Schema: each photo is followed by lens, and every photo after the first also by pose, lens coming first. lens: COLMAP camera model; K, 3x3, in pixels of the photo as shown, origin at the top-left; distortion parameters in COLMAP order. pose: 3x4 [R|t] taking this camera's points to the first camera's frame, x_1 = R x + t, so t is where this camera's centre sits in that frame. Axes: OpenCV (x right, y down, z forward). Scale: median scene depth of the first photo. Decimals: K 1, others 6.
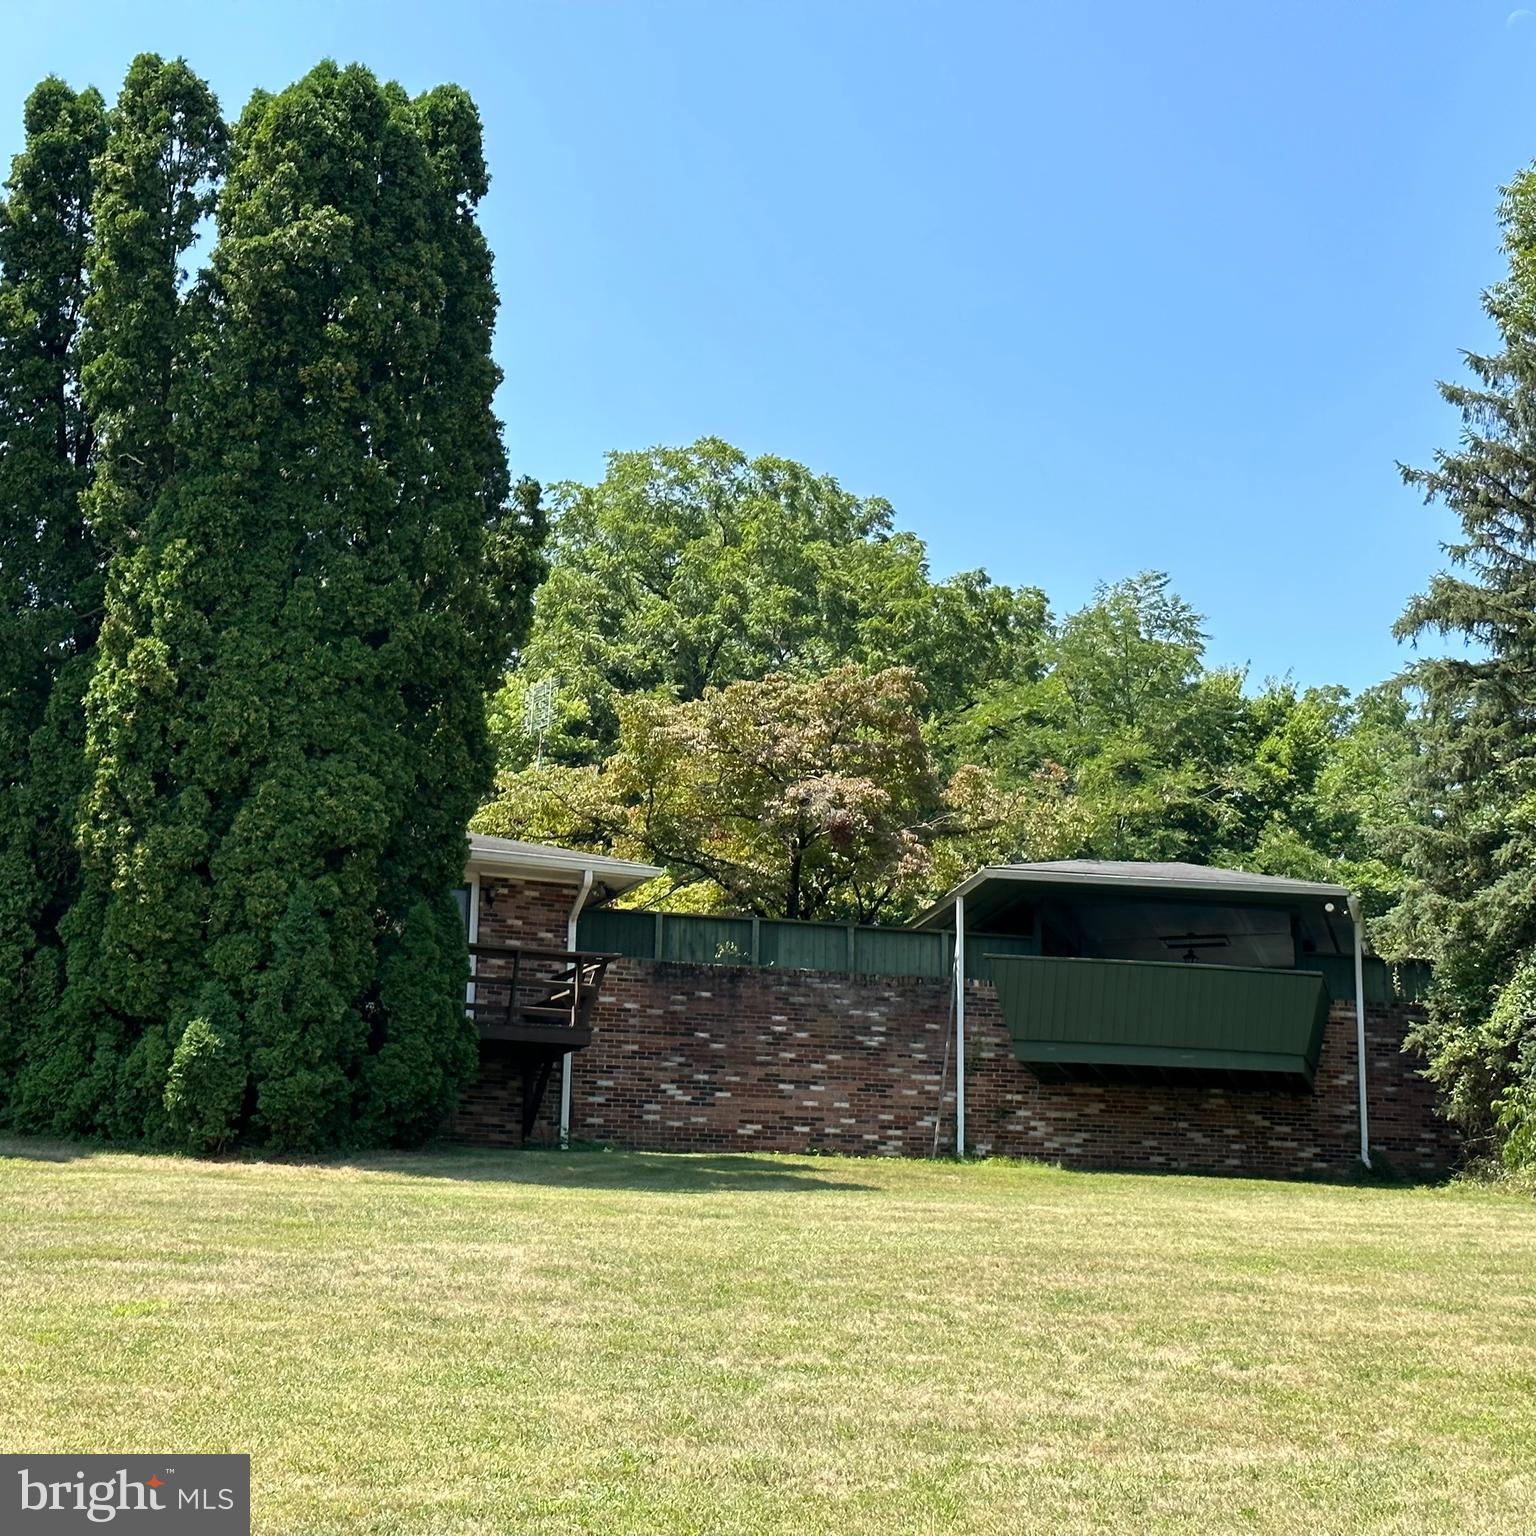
lens RADIAL K [[2840.6, 0, 782.6], [0, 2840.6, 774.8], [0, 0, 1]] dist [0.140814, 0.000000]
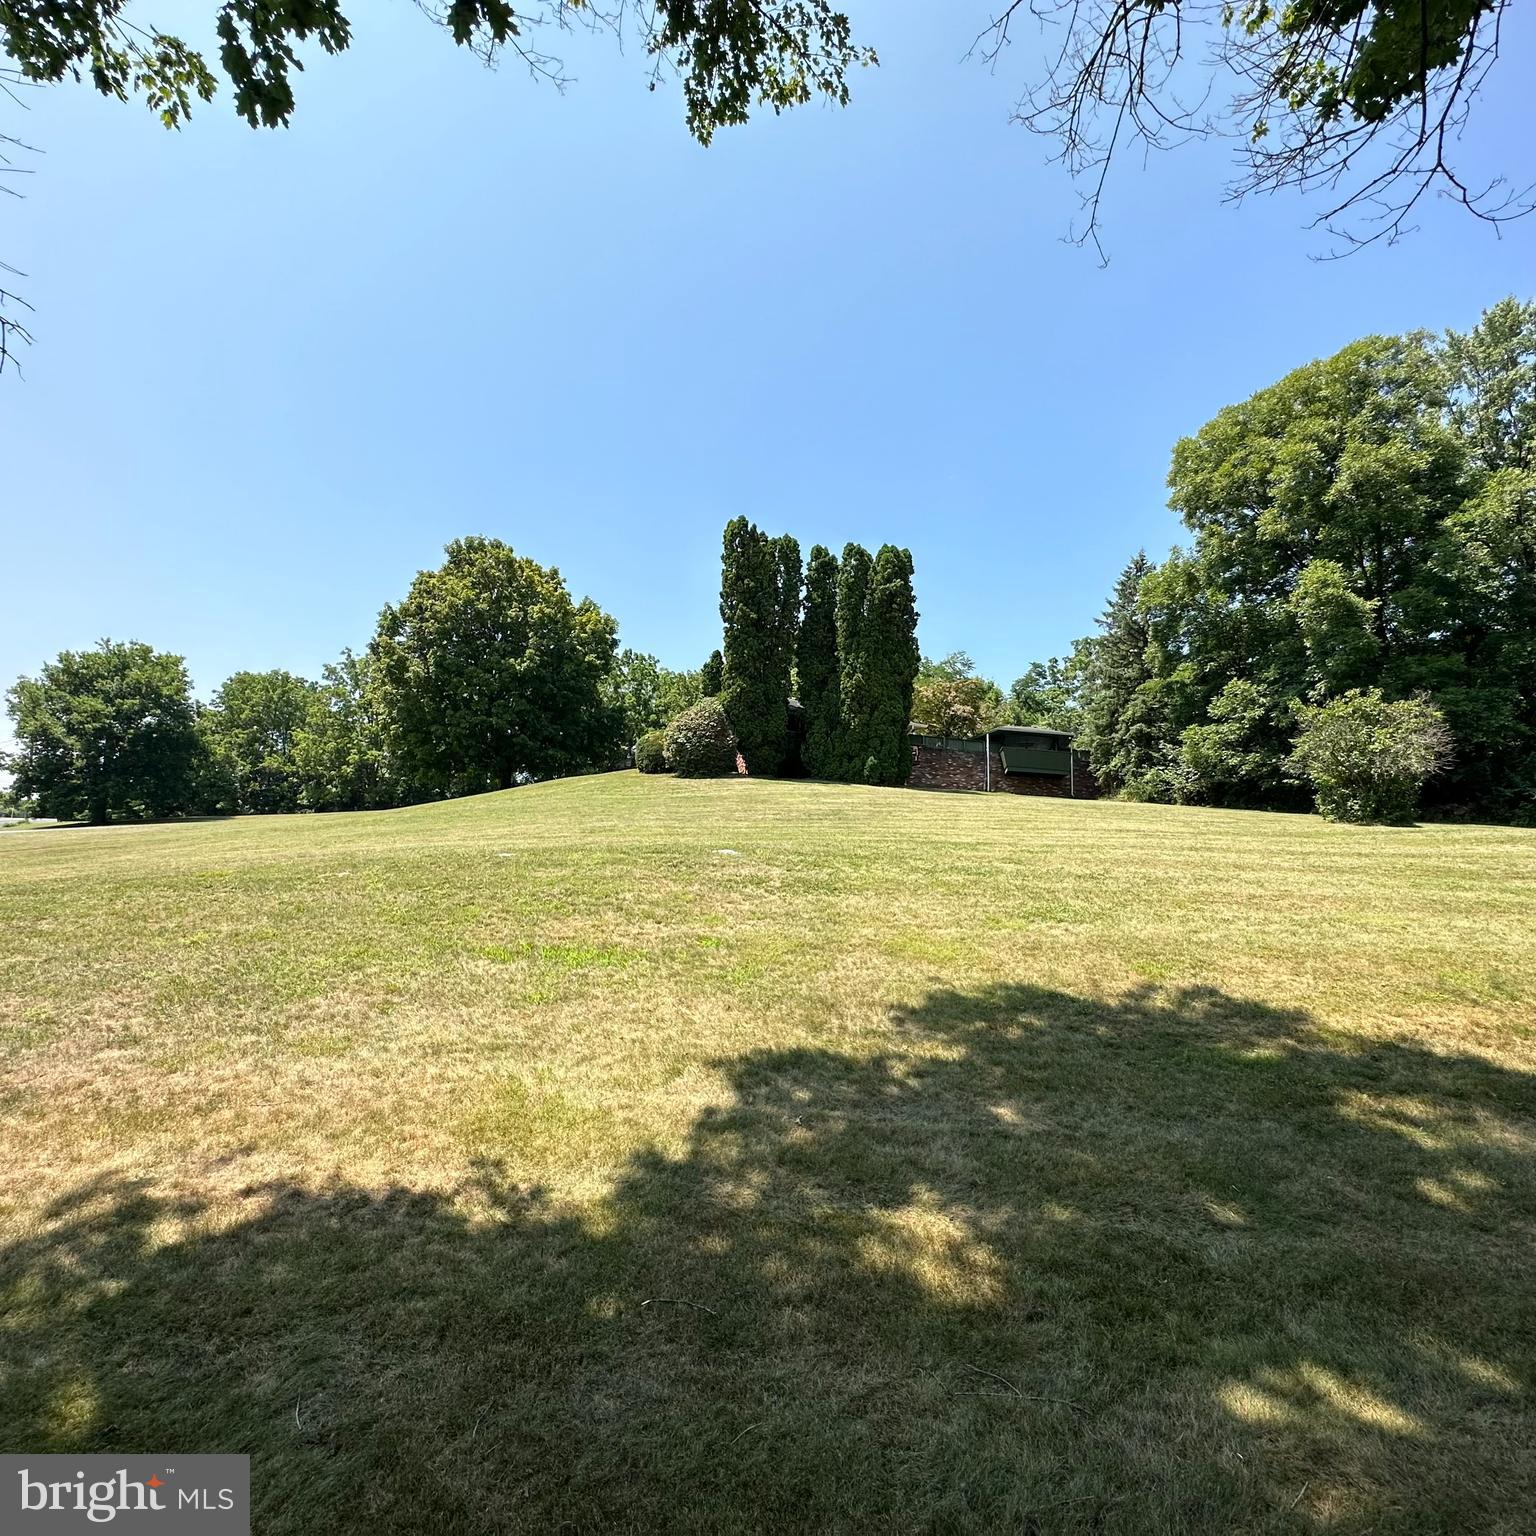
lens RADIAL K [[819.2, 0, 764.5], [0, 819.2, 768.5], [0, 0, 1]] dist [-0.005860, 0.001125]
pose [[0.998954, 0.024320, 0.038726, -0.419107], [-0.027814, 0.995331, 0.092424, -0.013472], [-0.036298, -0.093405, 0.994966, -0.319852]]
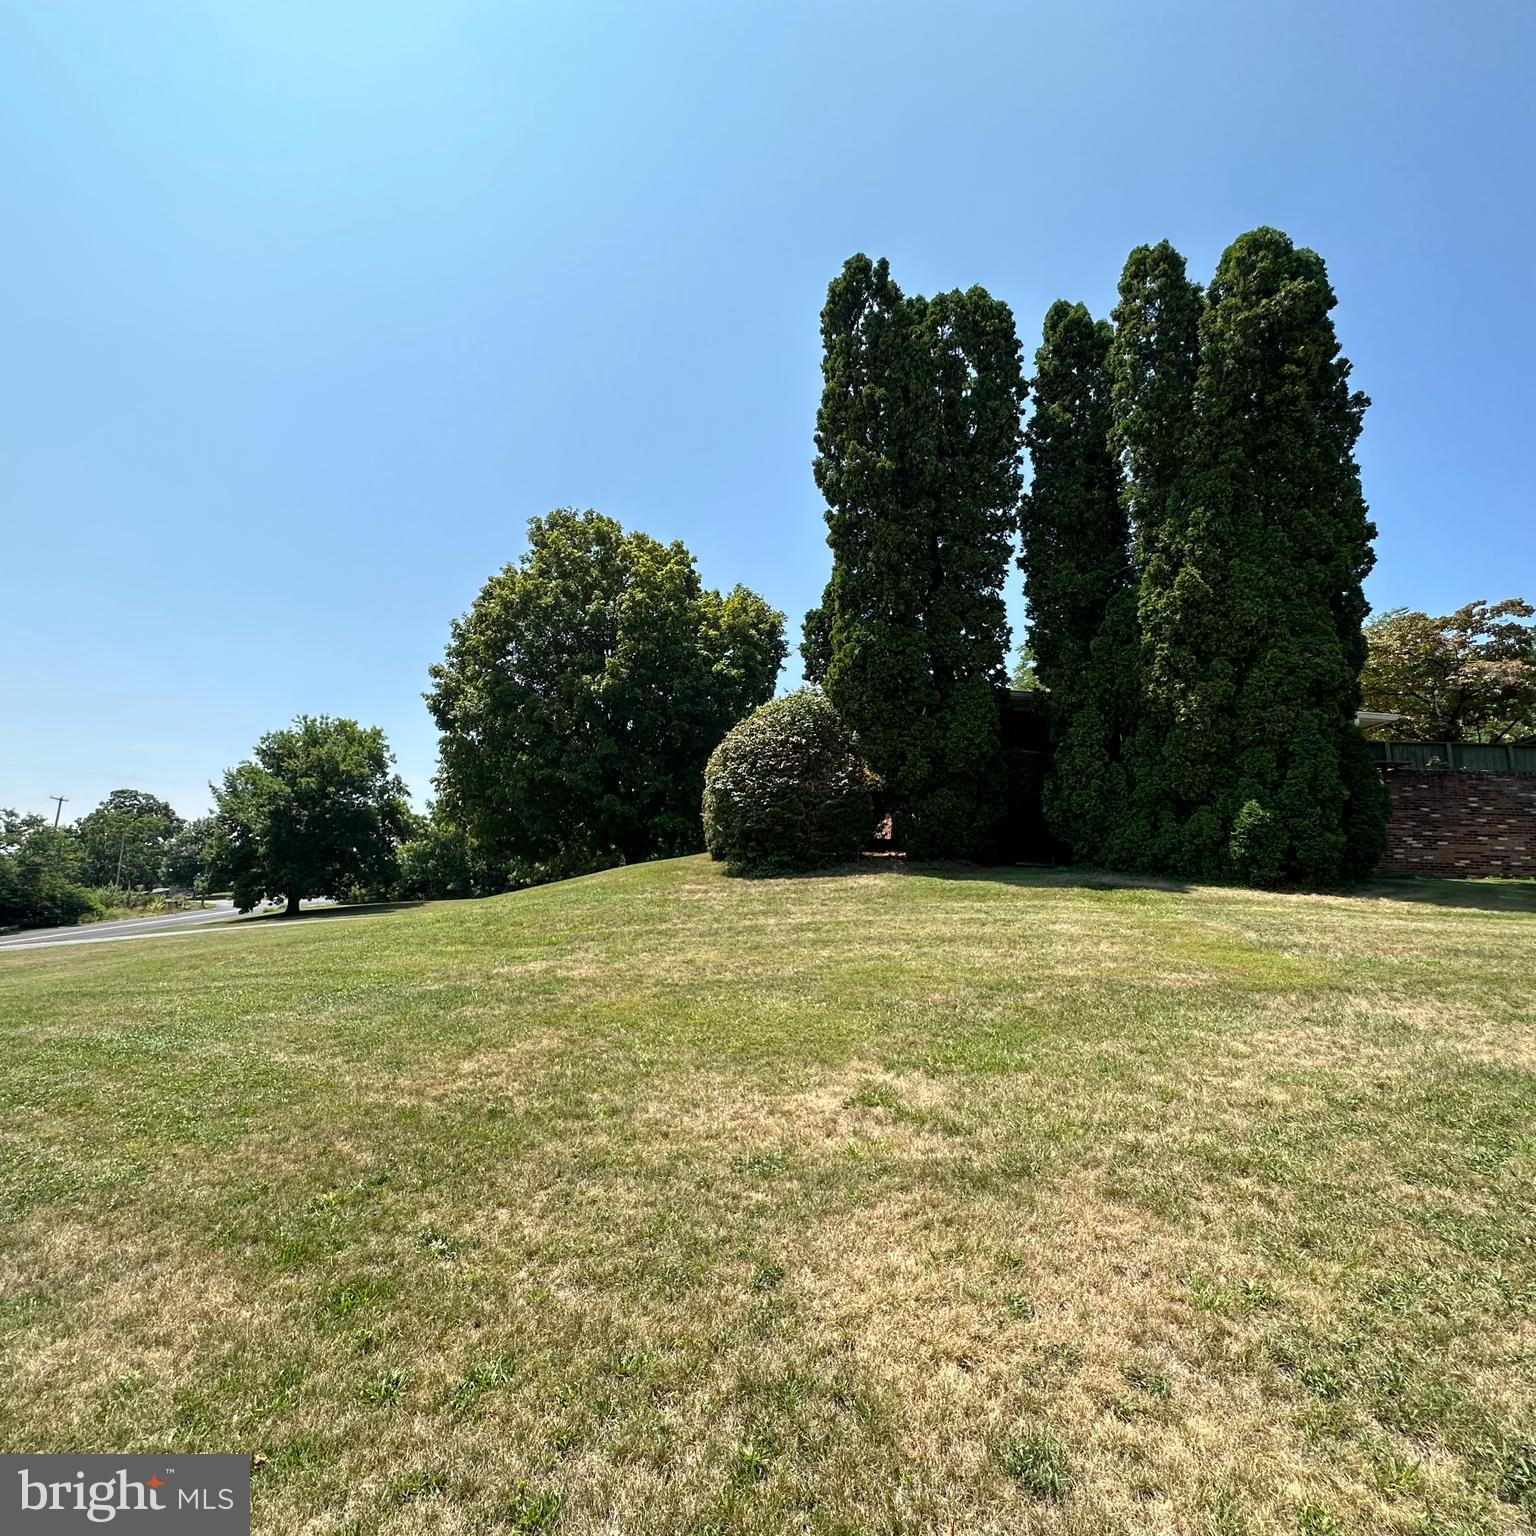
lens RADIAL K [[819.2, 0, 769.2], [0, 819.2, 766.8], [0, 0, 1]] dist [-0.005860, 0.001125]
pose [[0.940448, -0.038382, -0.337764, -0.292282], [0.047250, 0.998720, 0.018070, 0.045403], [0.336638, -0.032953, 0.941058, 0.480234]]
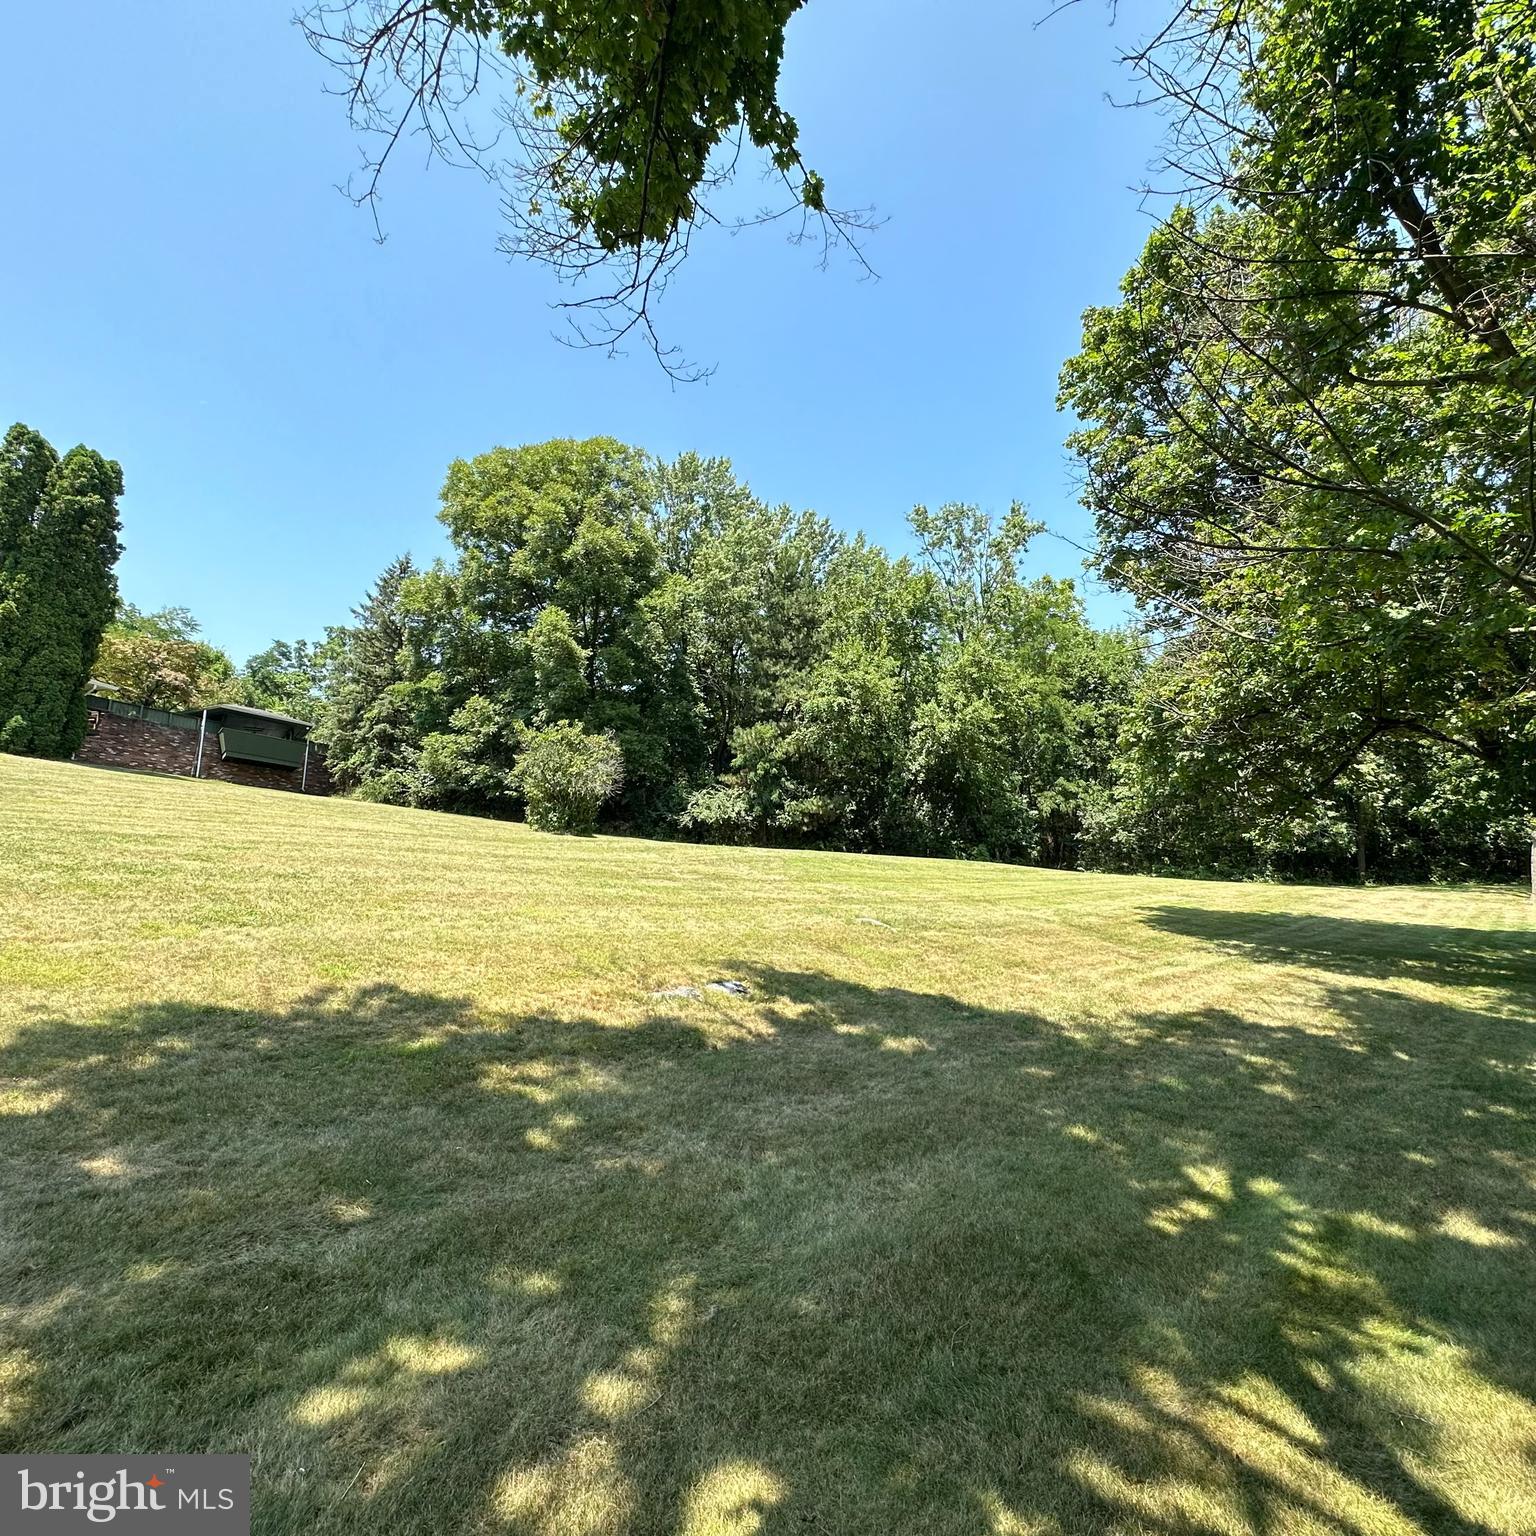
lens RADIAL K [[819.2, 0, 771.8], [0, 819.2, 769.6], [0, 0, 1]] dist [-0.005860, 0.001125]
pose [[0.604790, 0.122696, 0.786876, -0.410471], [-0.187789, 0.982170, -0.008814, -0.012981], [-0.773928, -0.142436, 0.617048, -0.320682]]
